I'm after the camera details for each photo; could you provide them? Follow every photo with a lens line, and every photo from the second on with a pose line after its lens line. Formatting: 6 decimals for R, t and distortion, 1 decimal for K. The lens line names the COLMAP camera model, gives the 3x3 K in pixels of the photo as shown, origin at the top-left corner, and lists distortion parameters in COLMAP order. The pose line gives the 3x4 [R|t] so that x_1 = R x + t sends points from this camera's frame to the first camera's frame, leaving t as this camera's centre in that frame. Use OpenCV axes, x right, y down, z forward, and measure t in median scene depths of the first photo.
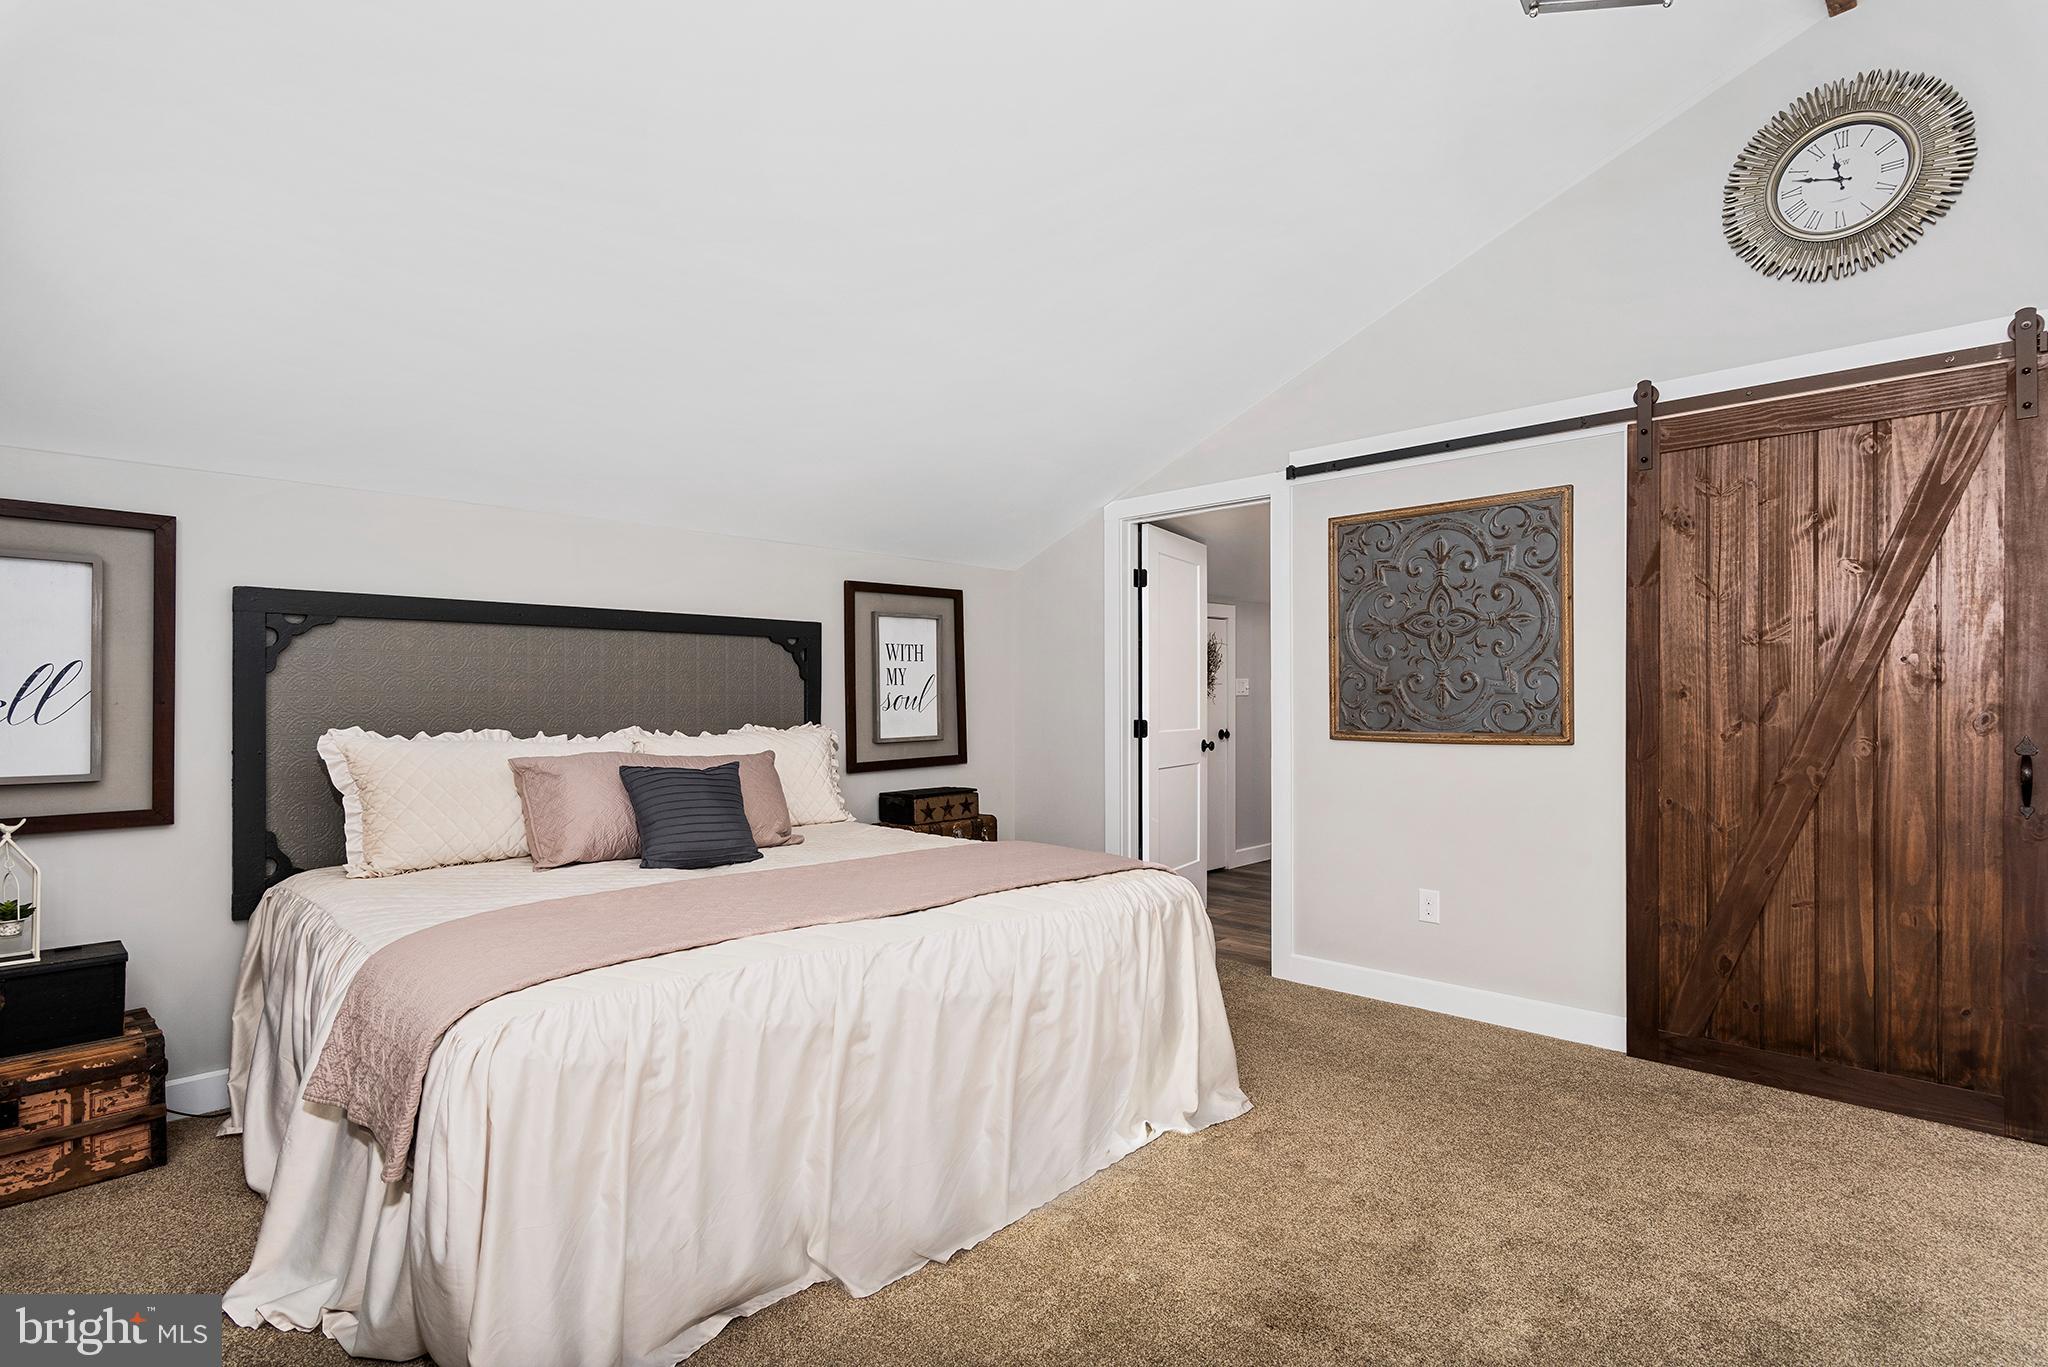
lens RADIAL K [[1004.2, 0, 1064.1], [0, 1004.2, 696.0], [0, 0, 1]] dist [-0.000404, -0.001119]
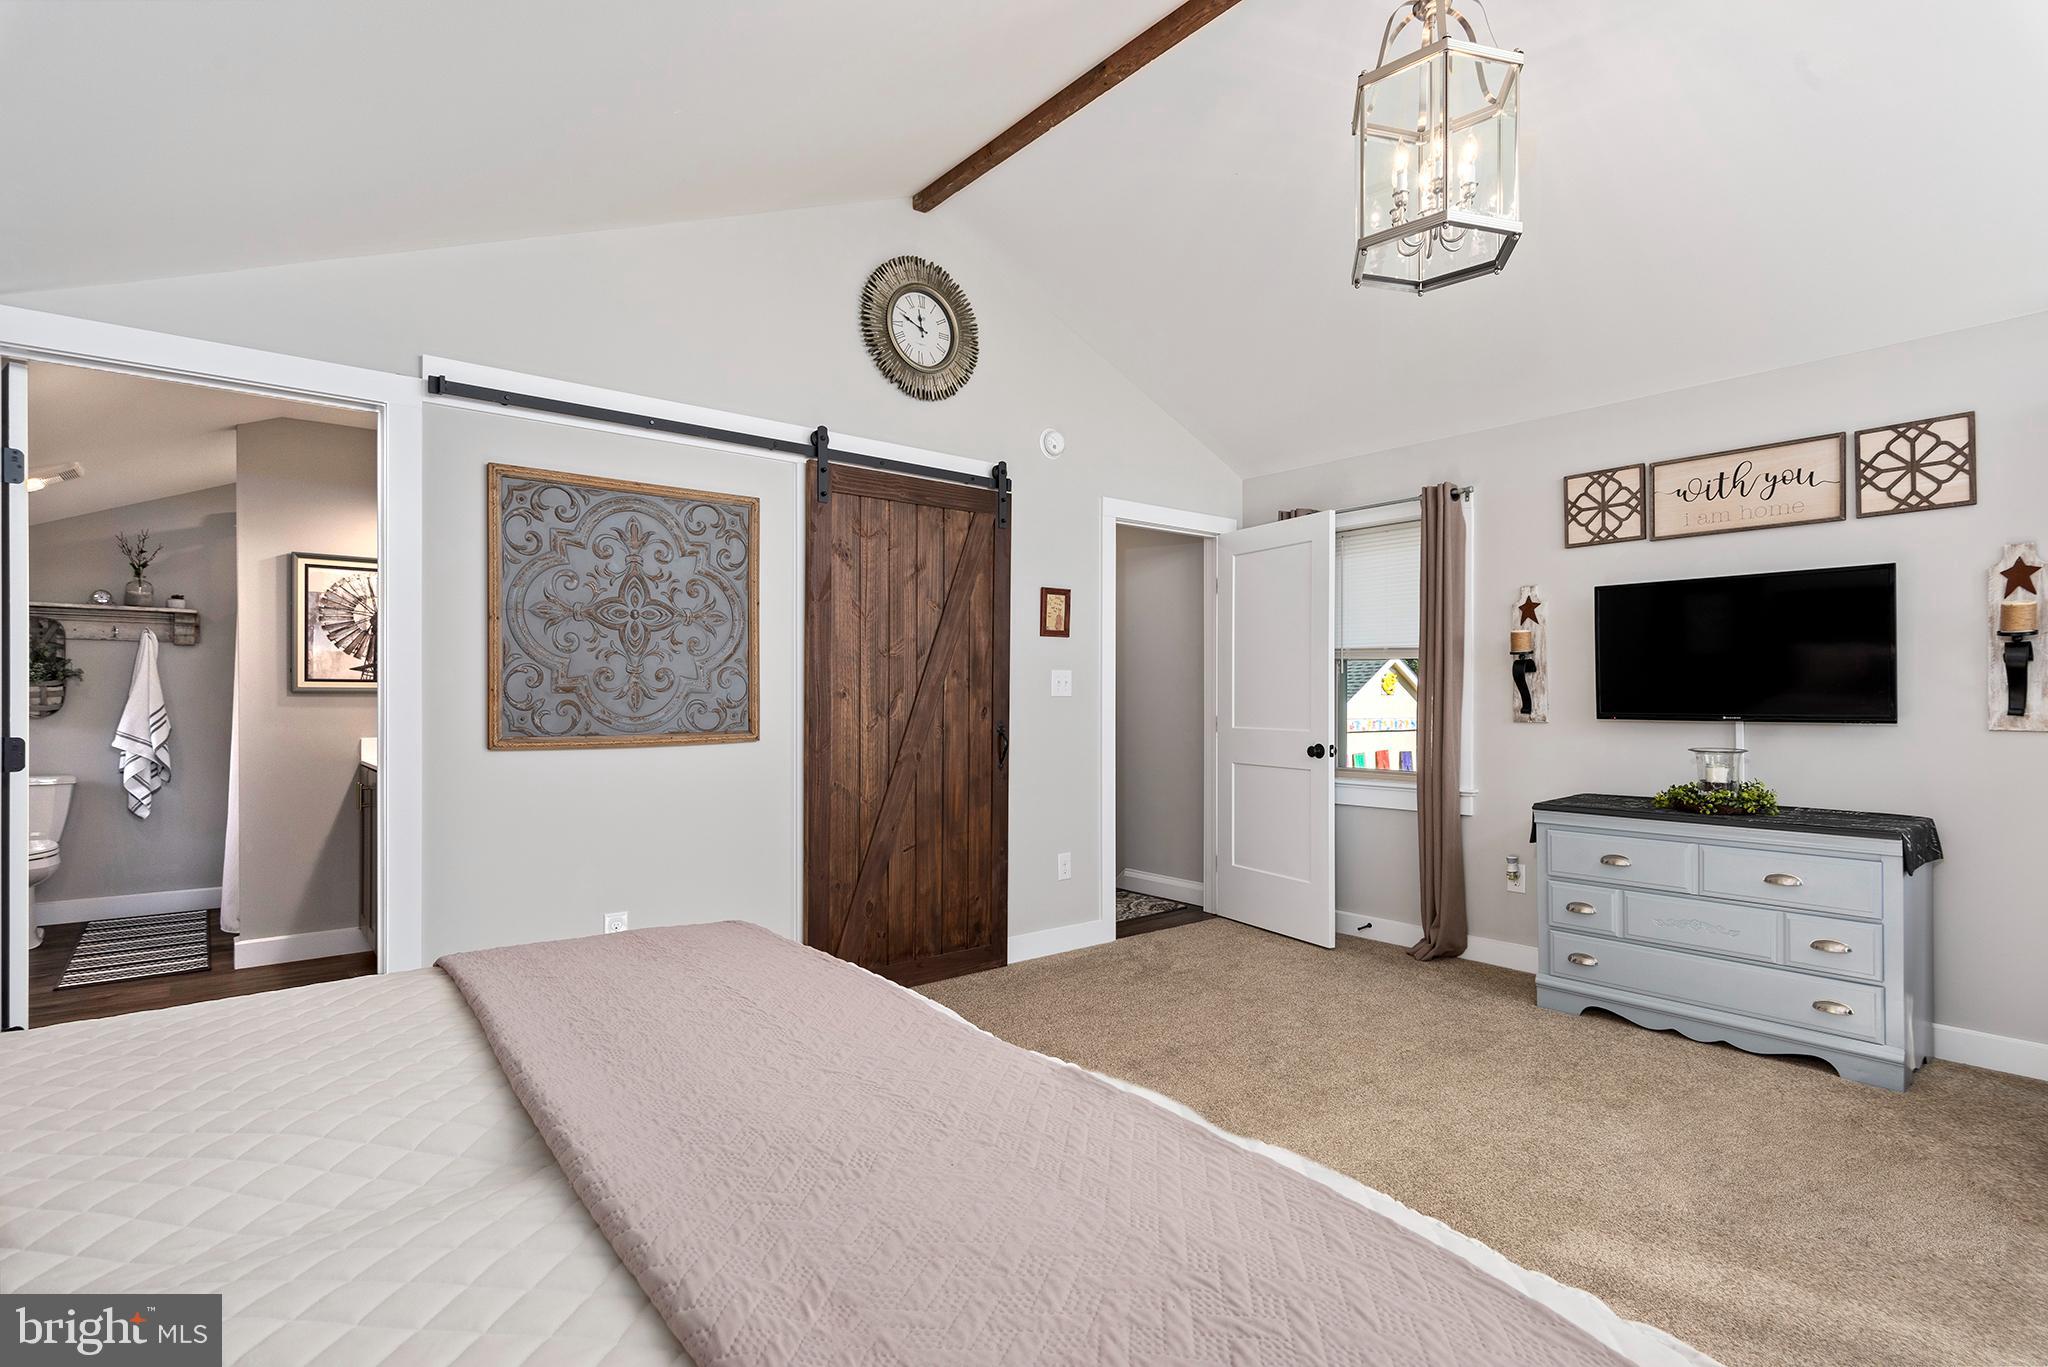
lens RADIAL K [[1004.2, 0, 1064.1], [0, 1004.2, 696.0], [0, 0, 1]] dist [-0.000404, -0.001119]
pose [[0.116280, 0.004360, 0.993207, -0.557253], [-0.003103, 0.999987, -0.004027, 0.004239], [-0.993212, -0.002613, 0.116292, 0.589763]]
